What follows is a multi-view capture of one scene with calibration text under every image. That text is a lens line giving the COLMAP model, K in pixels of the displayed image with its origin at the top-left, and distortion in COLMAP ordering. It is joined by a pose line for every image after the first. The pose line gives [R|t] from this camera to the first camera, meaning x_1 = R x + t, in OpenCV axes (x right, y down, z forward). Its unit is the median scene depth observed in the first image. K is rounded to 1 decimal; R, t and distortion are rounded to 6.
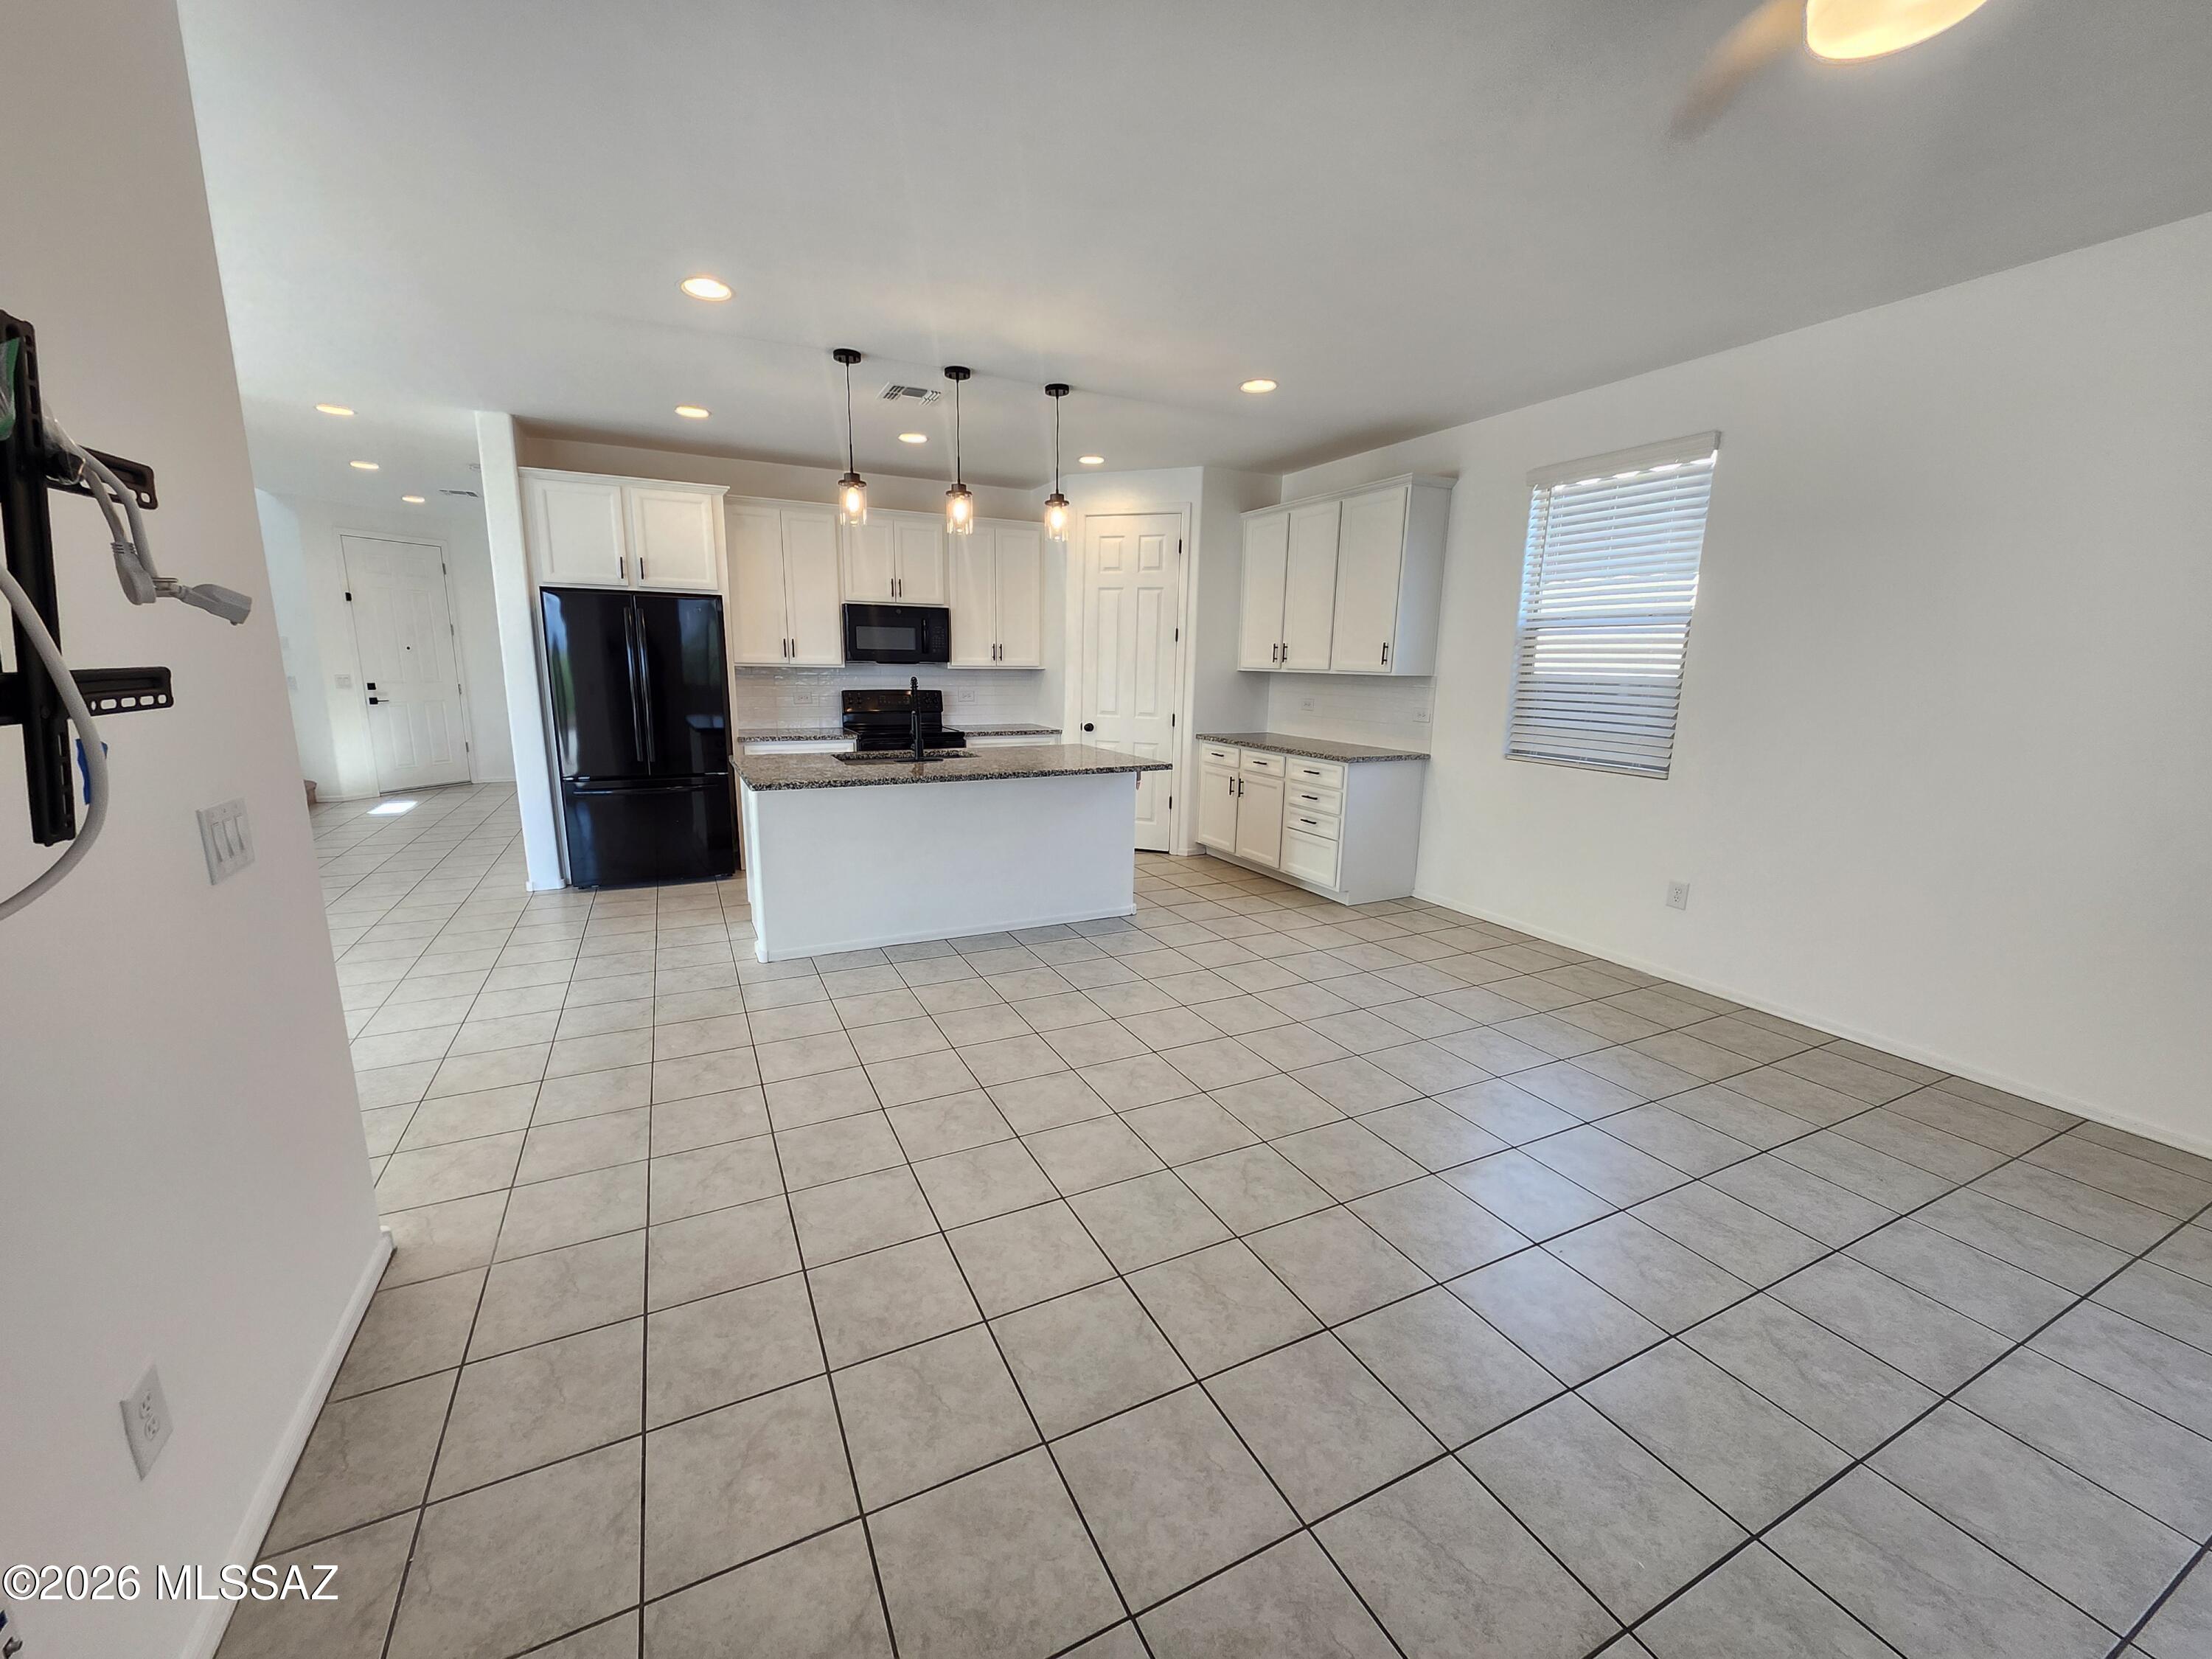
lens RADIAL K [[877.2, 0, 1095.5], [0, 877.2, 838.5], [0, 0, 1]] dist [0.001319, 0.000039]
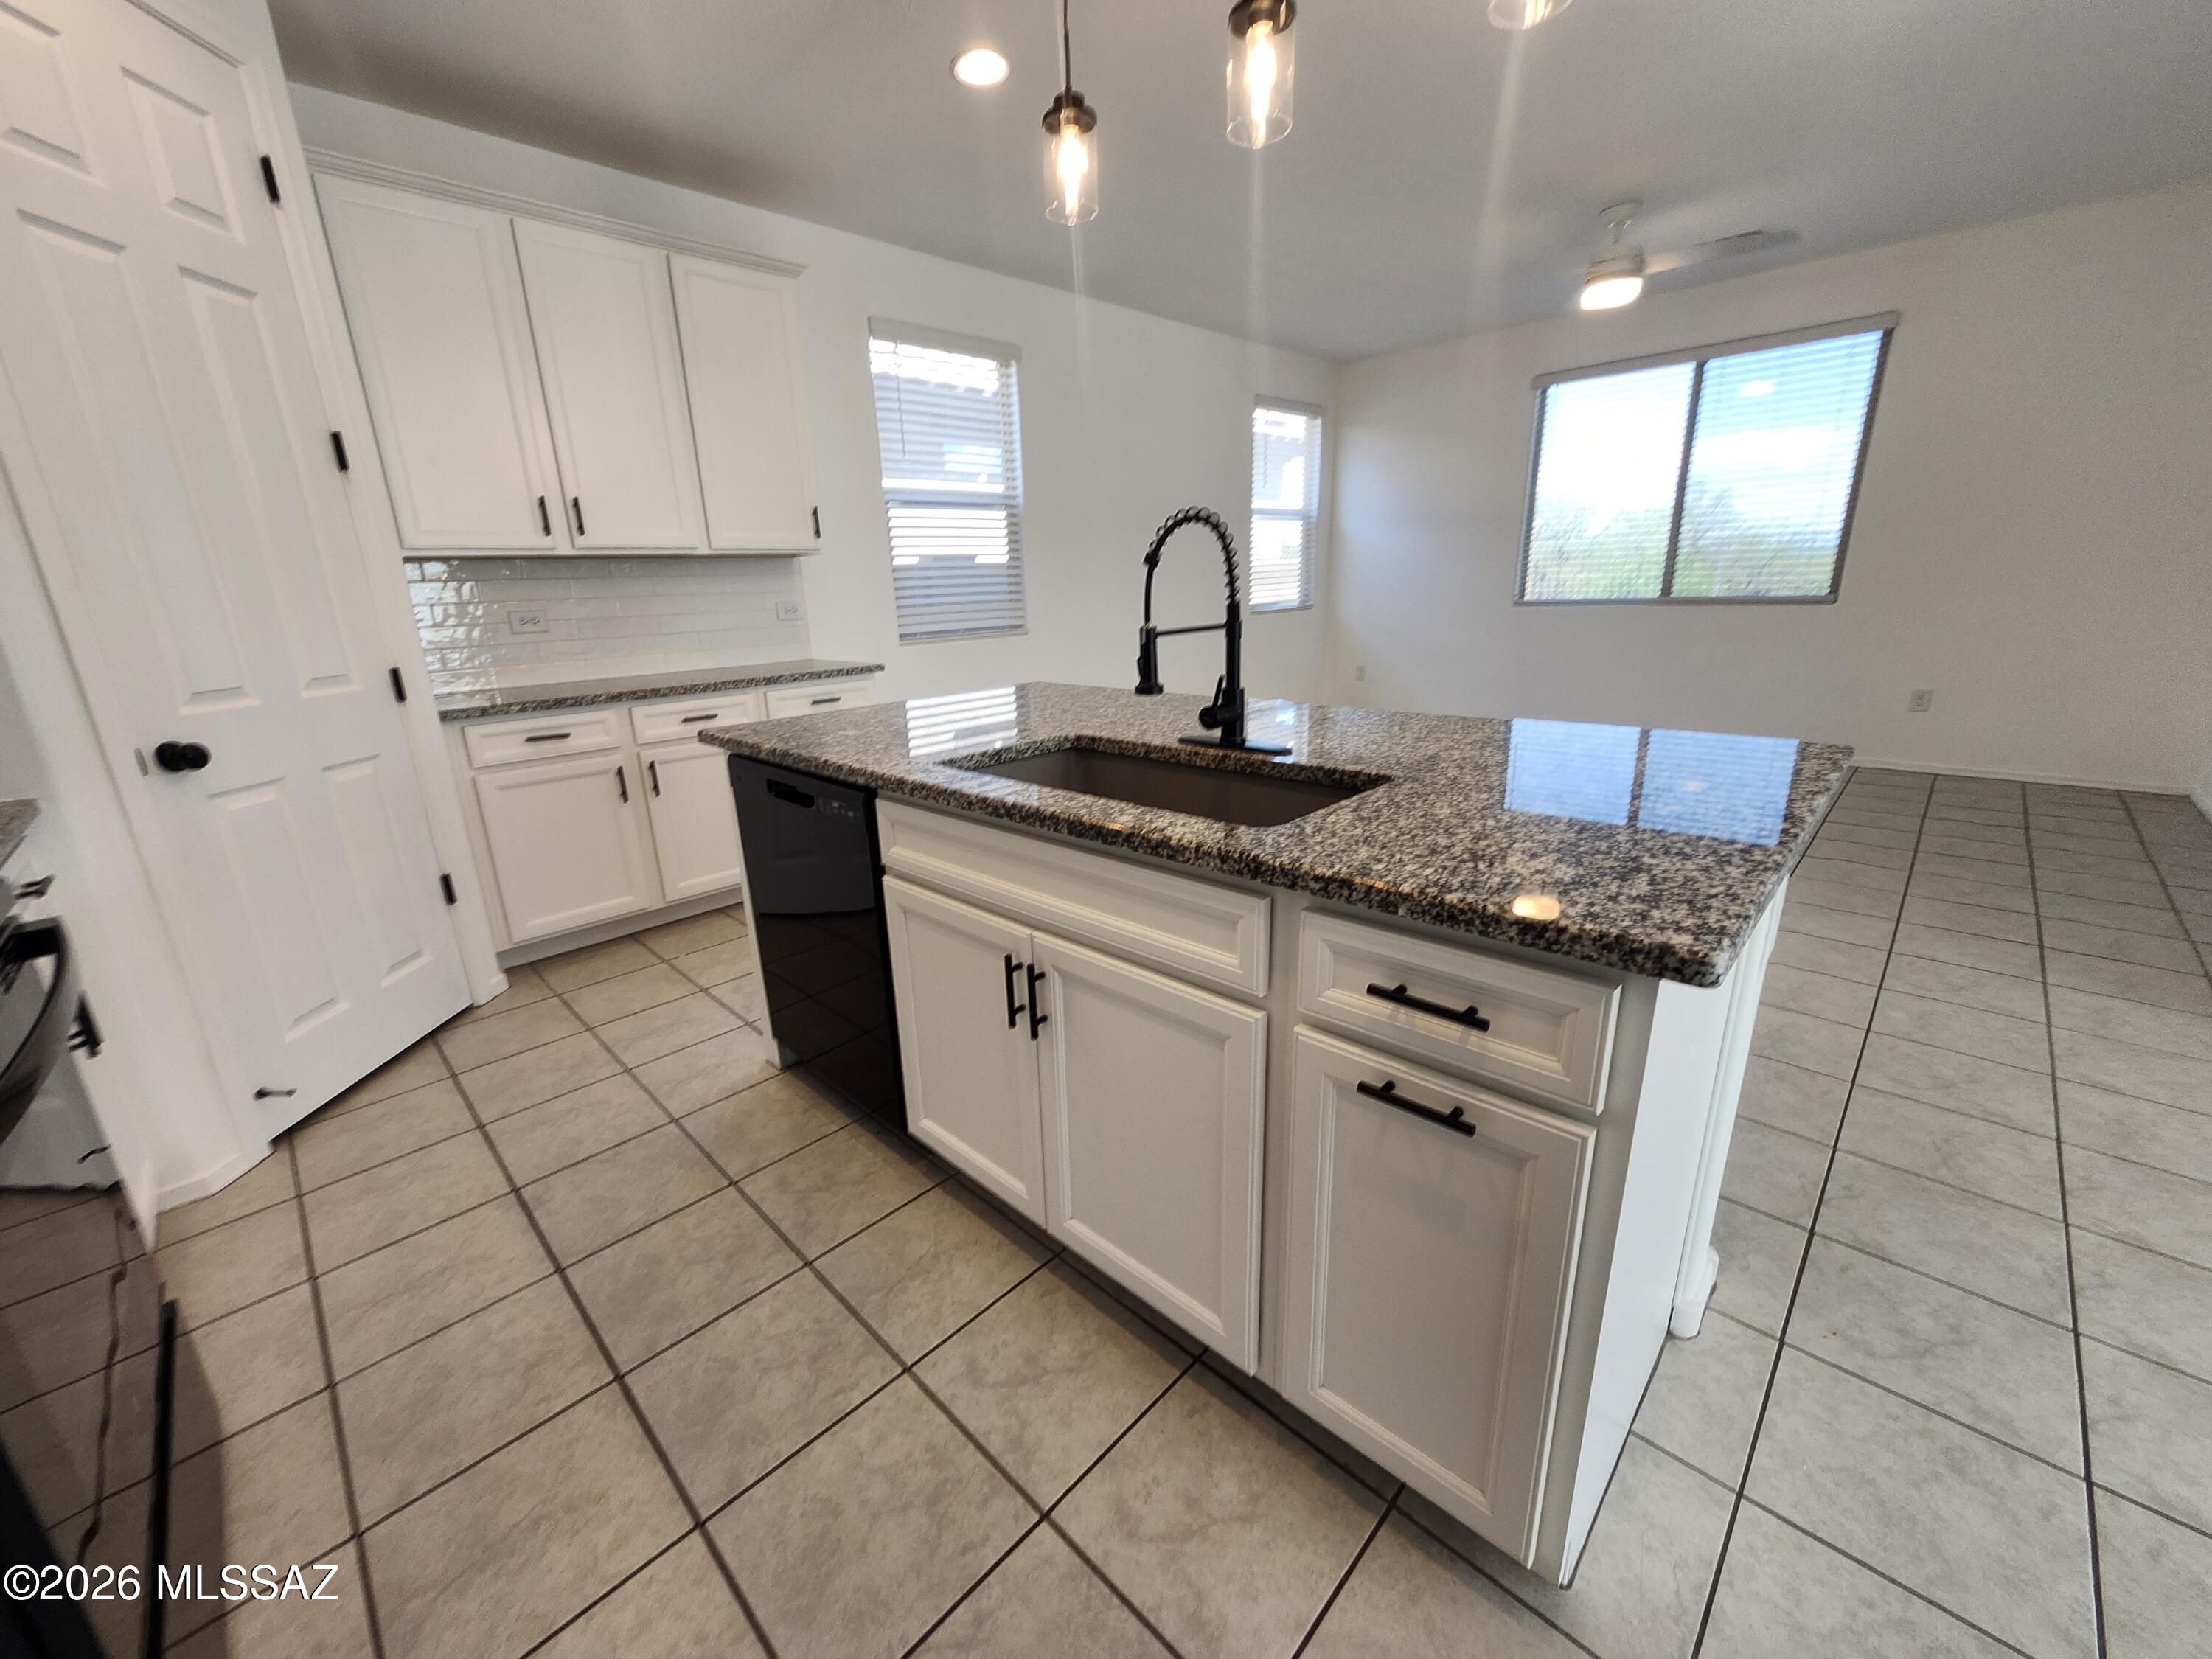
lens RADIAL K [[877.2, 0, 1095.5], [0, 877.2, 838.5], [0, 0, 1]] dist [0.001319, 0.000039]
pose [[-0.339060, -0.268708, 0.901573, -0.612543], [0.217668, 0.909929, 0.353058, -0.230117], [-0.915237, 0.315951, -0.250031, 1.347690]]
